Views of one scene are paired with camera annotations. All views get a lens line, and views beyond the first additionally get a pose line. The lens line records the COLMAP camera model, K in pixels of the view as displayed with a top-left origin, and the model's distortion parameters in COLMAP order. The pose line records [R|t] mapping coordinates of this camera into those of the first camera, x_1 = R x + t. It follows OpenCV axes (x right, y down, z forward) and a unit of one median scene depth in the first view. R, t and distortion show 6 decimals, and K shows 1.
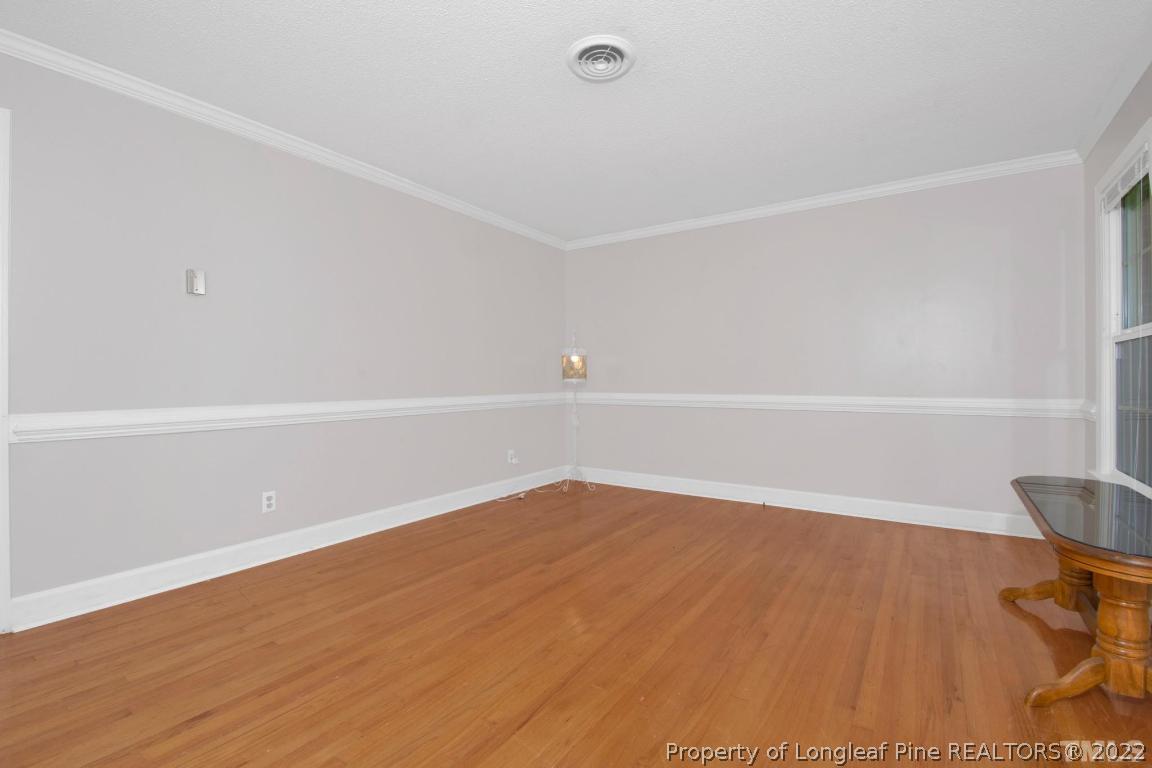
lens RADIAL K [[540.2, 0, 585.8], [0, 540.2, 375.1], [0, 0, 1]] dist [0.017322, -0.026206]
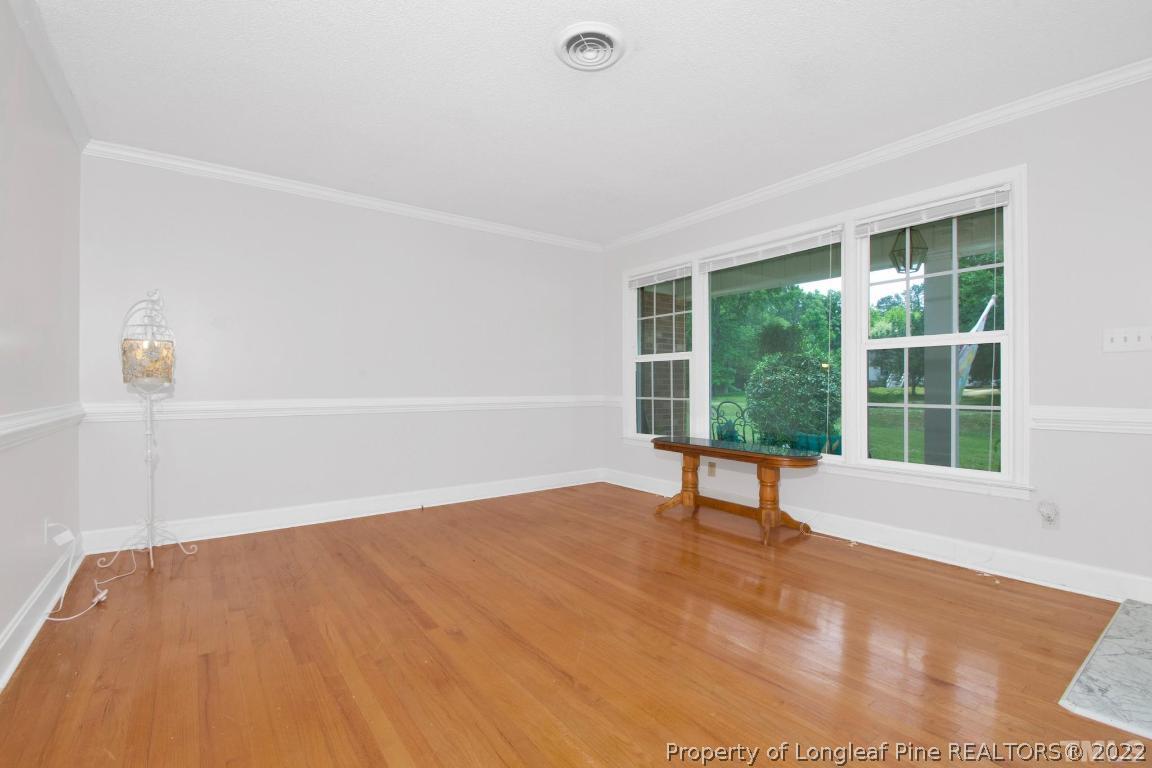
lens RADIAL K [[518.2, 0, 623.0], [0, 518.2, 381.2], [0, 0, 1]] dist [0.023205, -0.019296]
pose [[0.292584, 0.006748, 0.956216, -0.708250], [-0.011382, 0.999929, -0.003574, 0.011264], [-0.956172, -0.009838, 0.292640, 0.564187]]
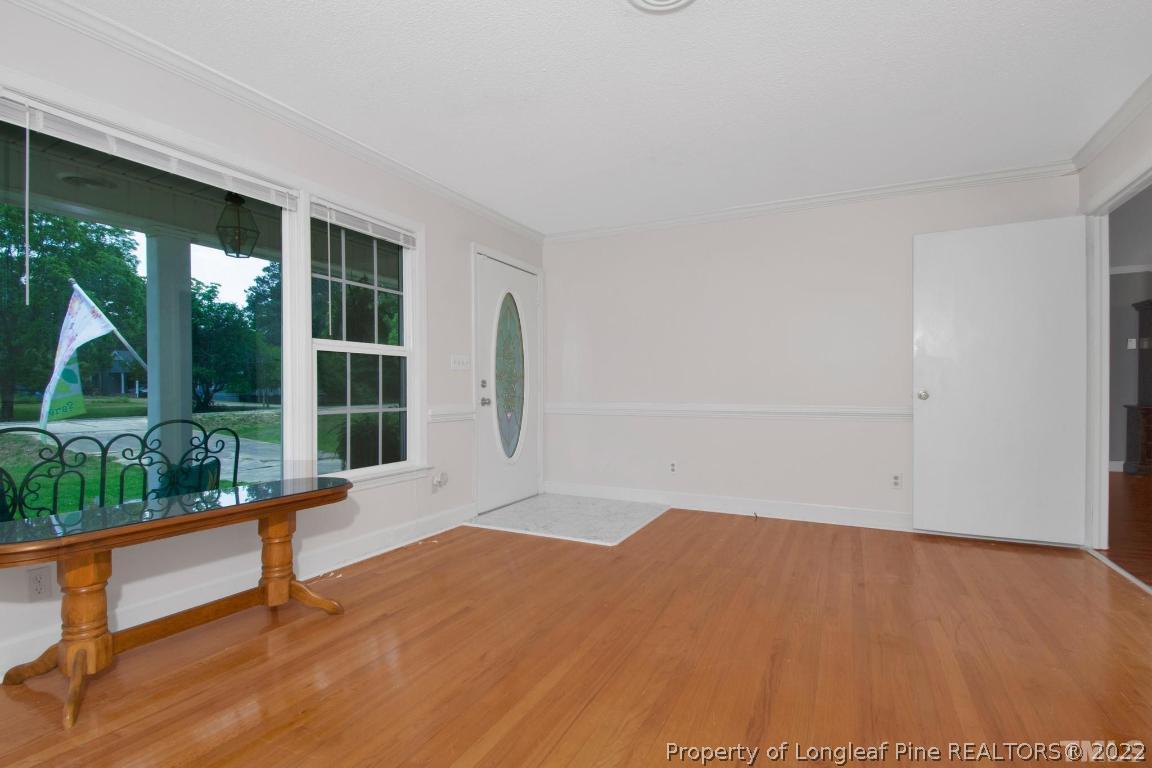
lens RADIAL K [[525.9, 0, 564.8], [0, 525.9, 384.1], [0, 0, 1]] dist [0.021662, -0.021697]
pose [[-0.996628, 0.005282, -0.081888, 0.199186], [0.007259, 0.999689, -0.023868, 0.021189], [0.081736, -0.024382, -0.996356, 1.480383]]
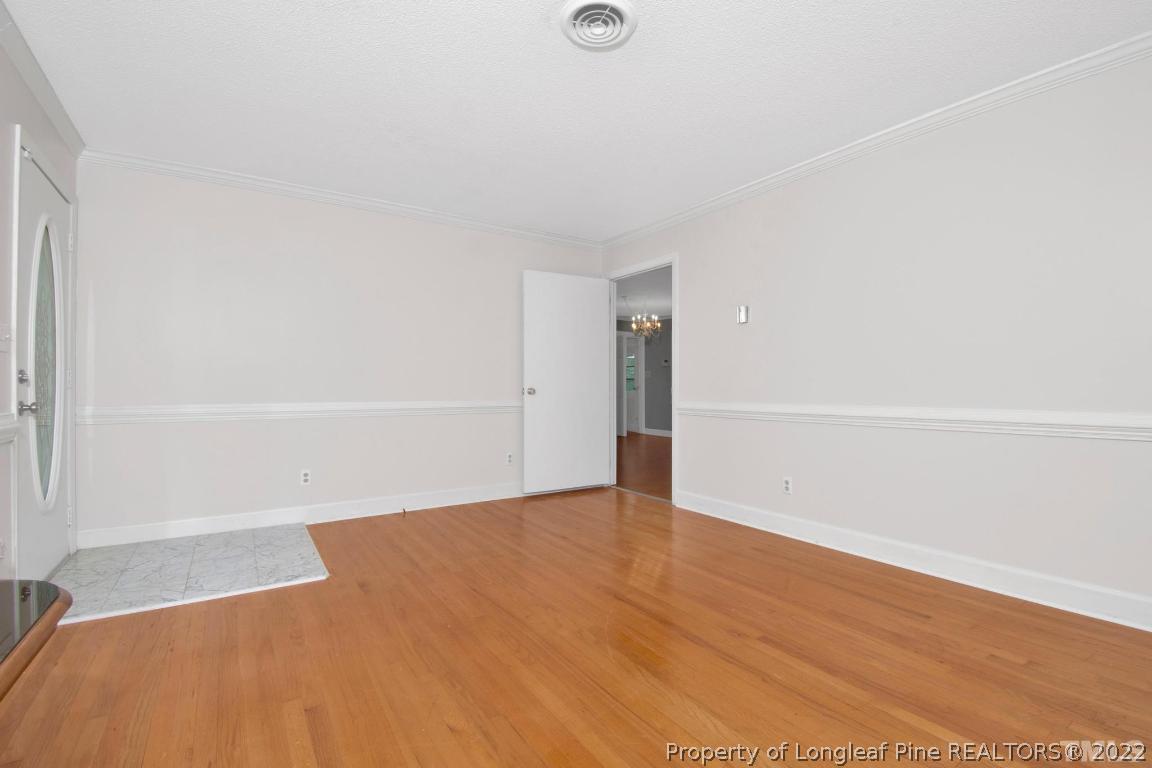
lens RADIAL K [[525.9, 0, 564.8], [0, 525.9, 384.1], [0, 0, 1]] dist [0.021662, -0.021697]
pose [[-0.433906, 0.000959, -0.900958, 0.695612], [0.013988, 0.999886, -0.005673, 0.012101], [0.900849, -0.015065, -0.433870, 1.111435]]
